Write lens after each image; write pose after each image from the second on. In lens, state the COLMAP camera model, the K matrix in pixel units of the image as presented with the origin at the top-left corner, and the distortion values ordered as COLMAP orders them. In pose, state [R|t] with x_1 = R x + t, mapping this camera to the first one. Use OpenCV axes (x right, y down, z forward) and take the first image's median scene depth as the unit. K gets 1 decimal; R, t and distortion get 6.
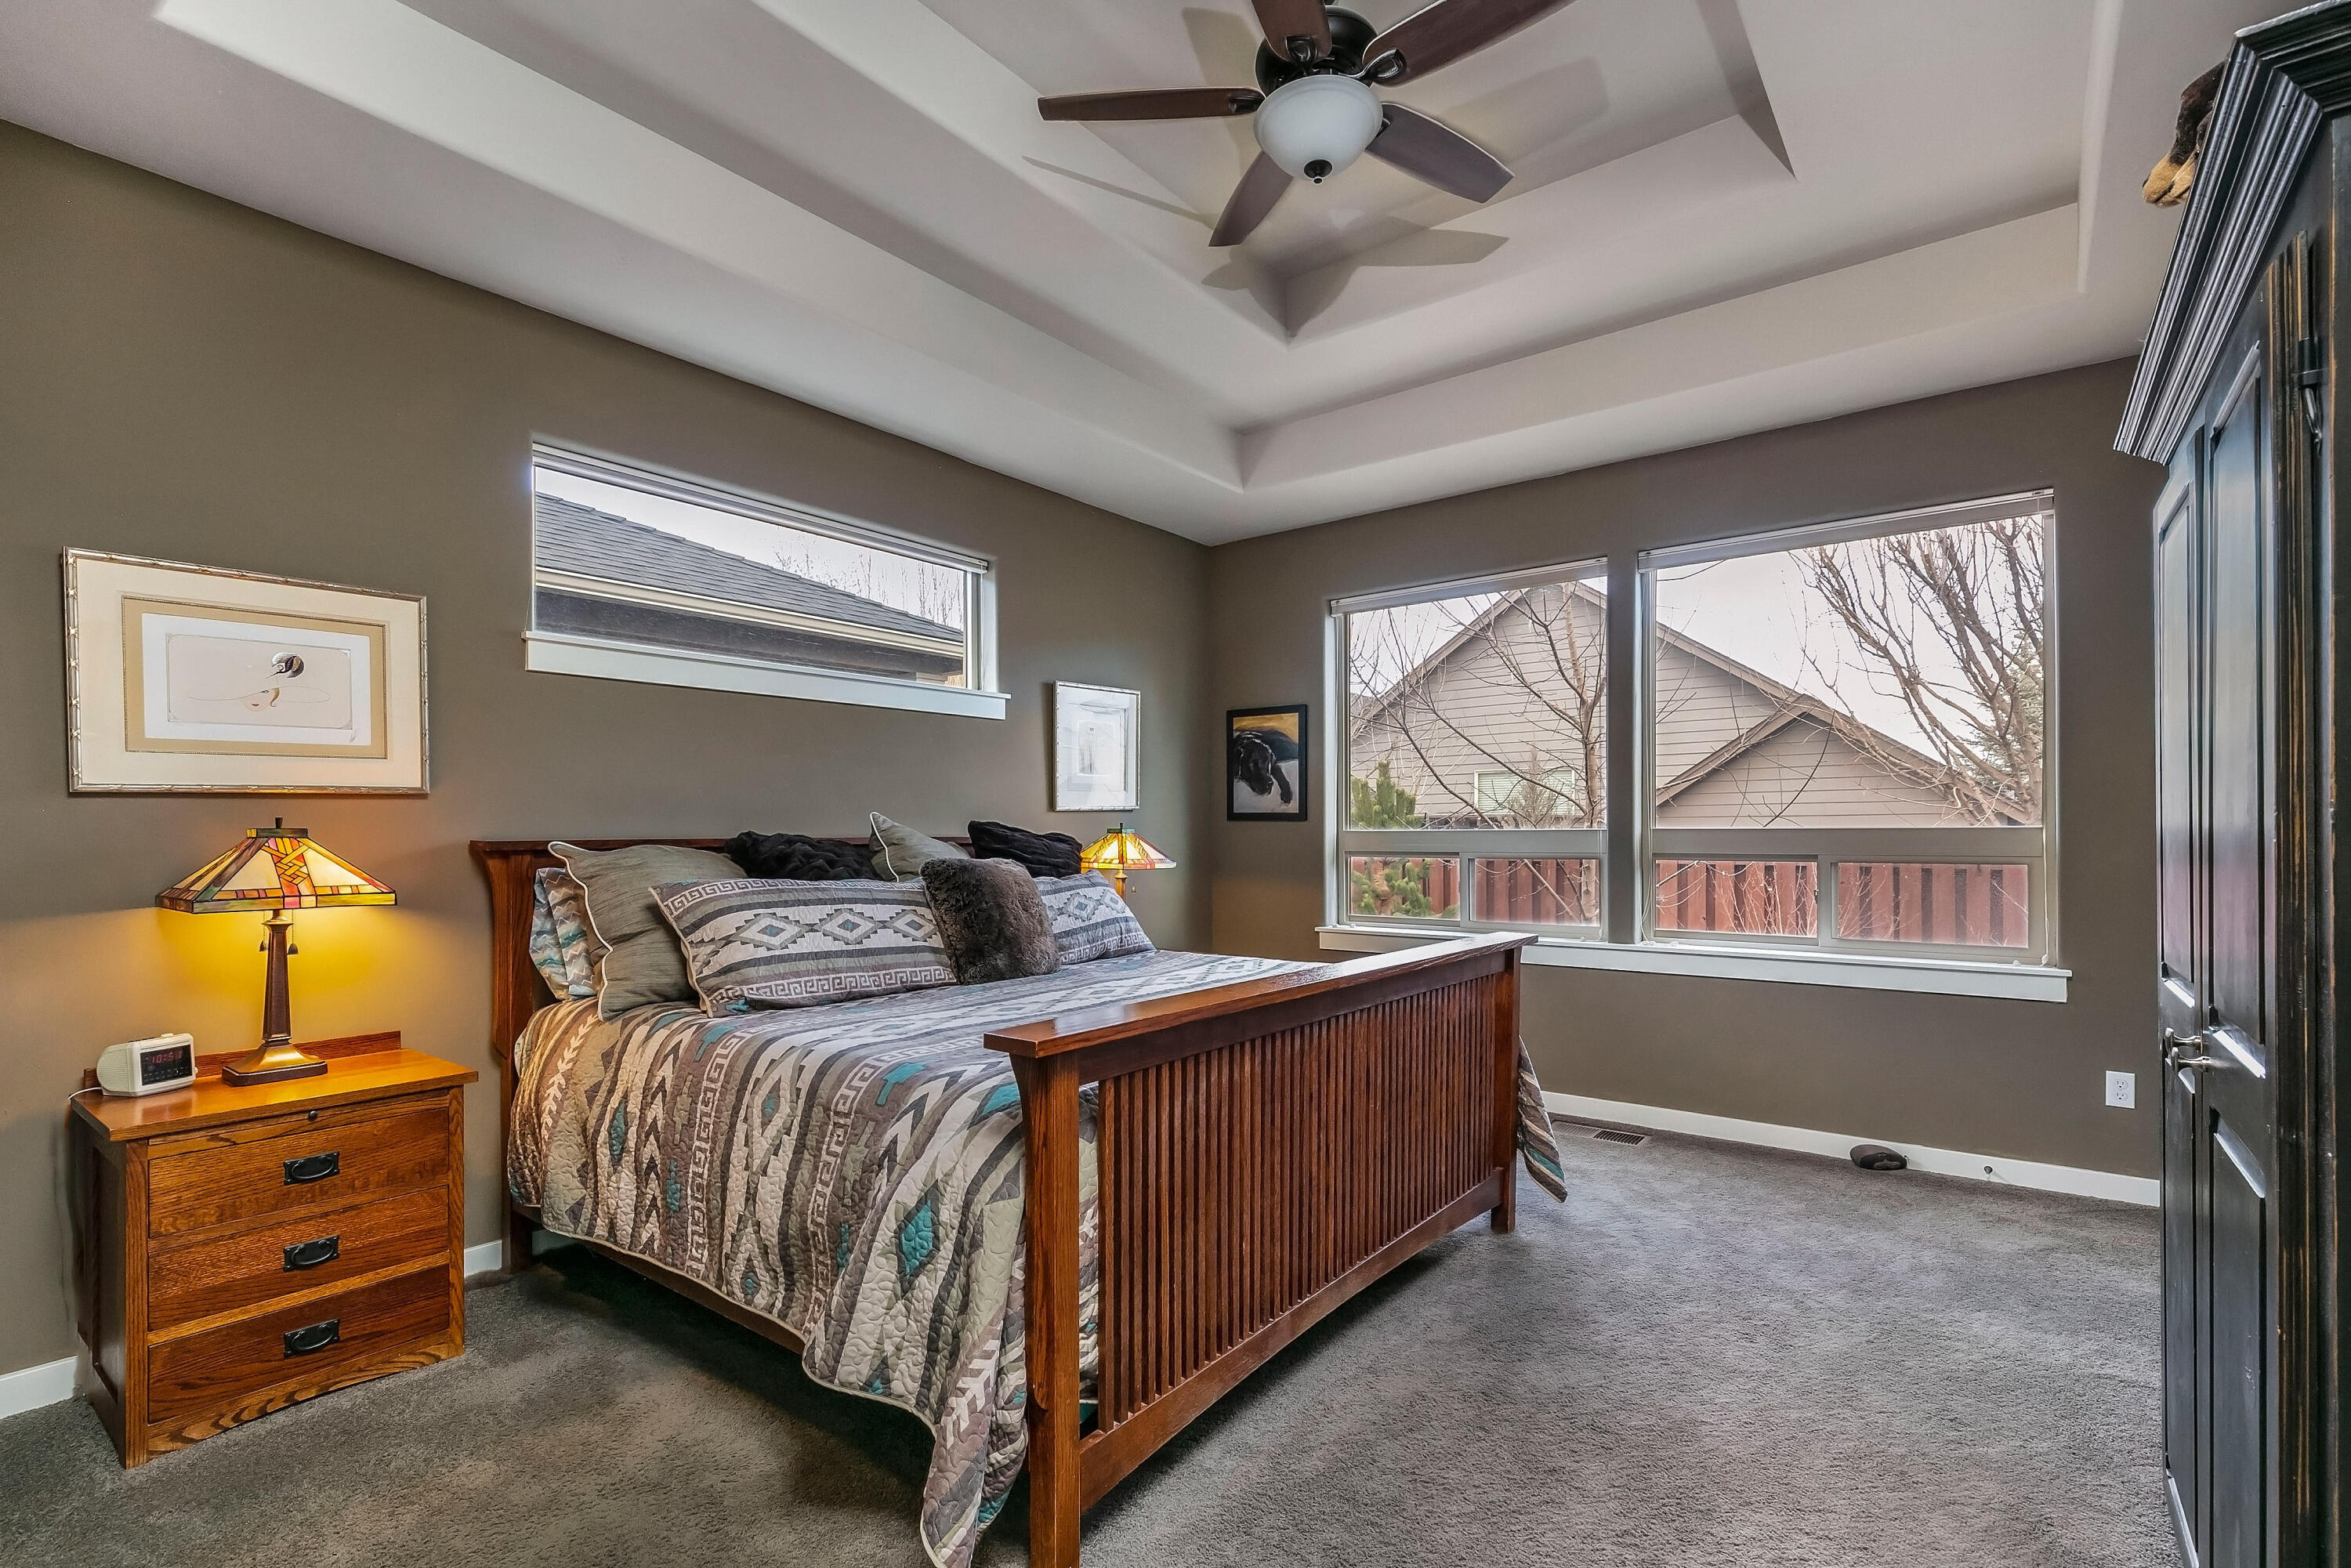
lens RADIAL K [[1070.3, 0, 1144.3], [0, 1070.3, 828.0], [0, 0, 1]] dist [0.003677, -0.000311]
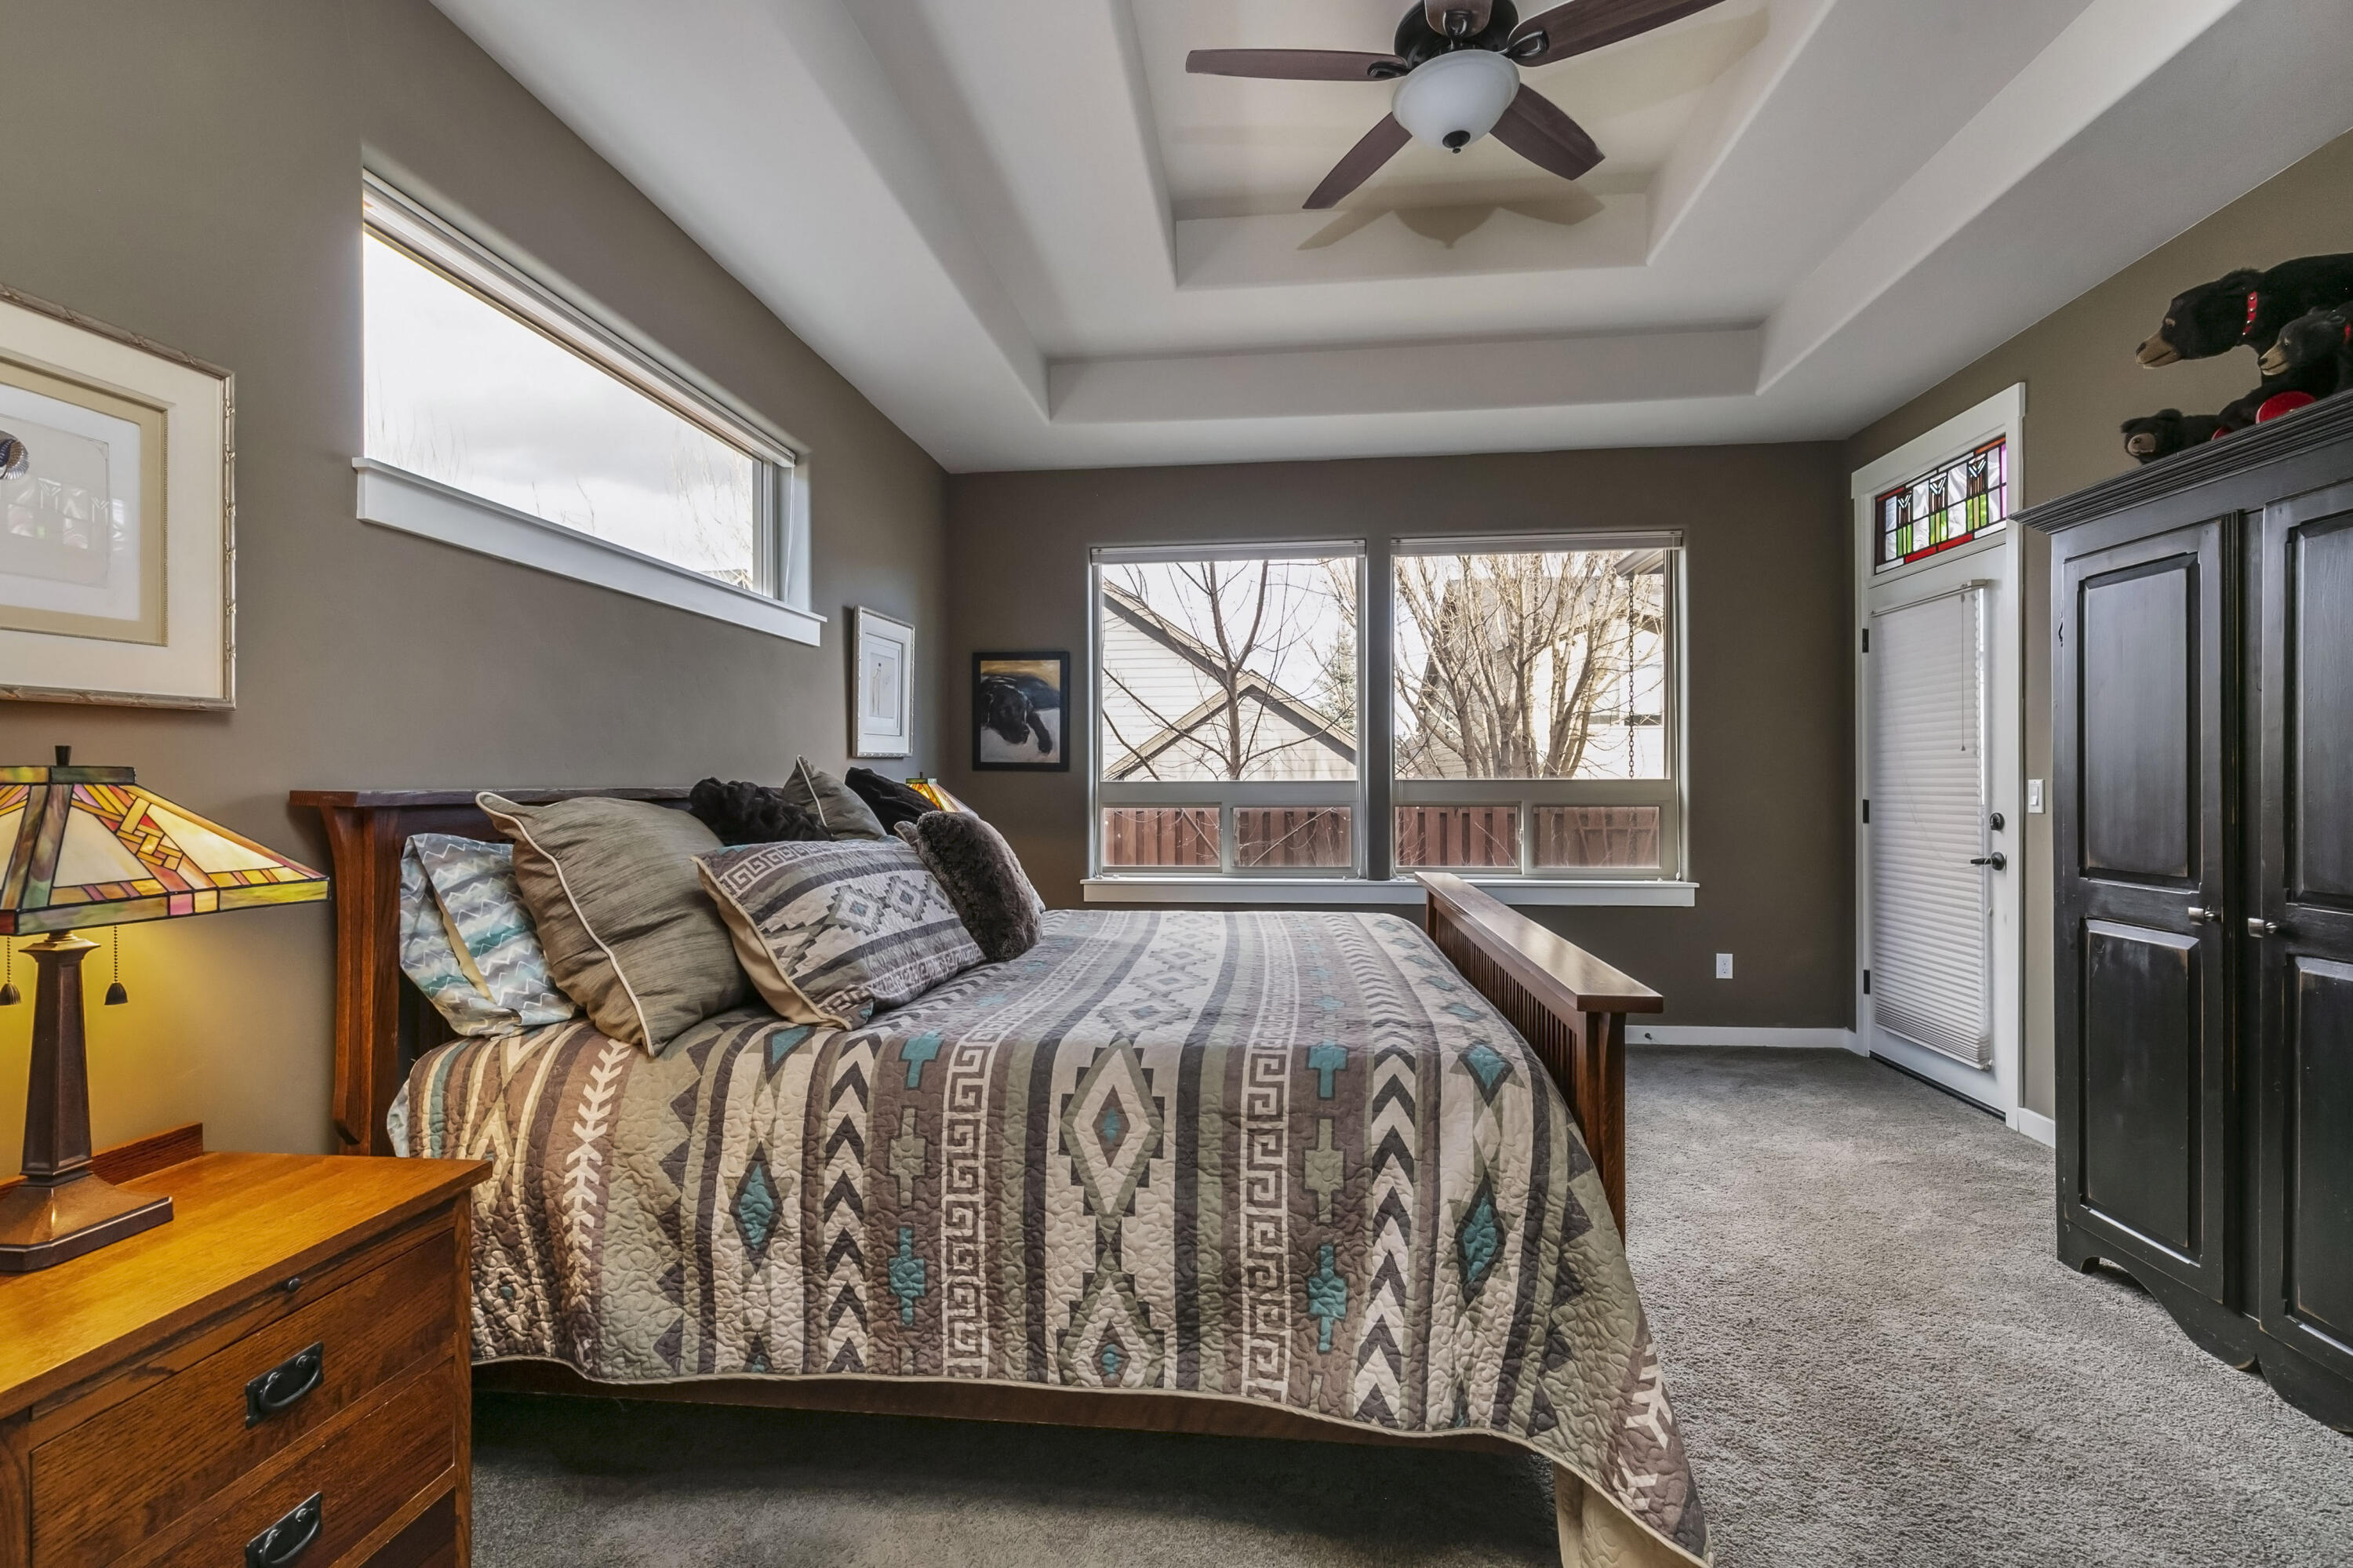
lens RADIAL K [[1071.3, 0, 1166.9], [0, 1071.3, 784.7], [0, 0, 1]] dist [0.003677, -0.000311]
pose [[0.851814, -0.000351, 0.523843, -0.624506], [-0.000663, 0.999998, 0.001748, 0.008042], [-0.523843, -0.001836, 0.851813, 0.271277]]
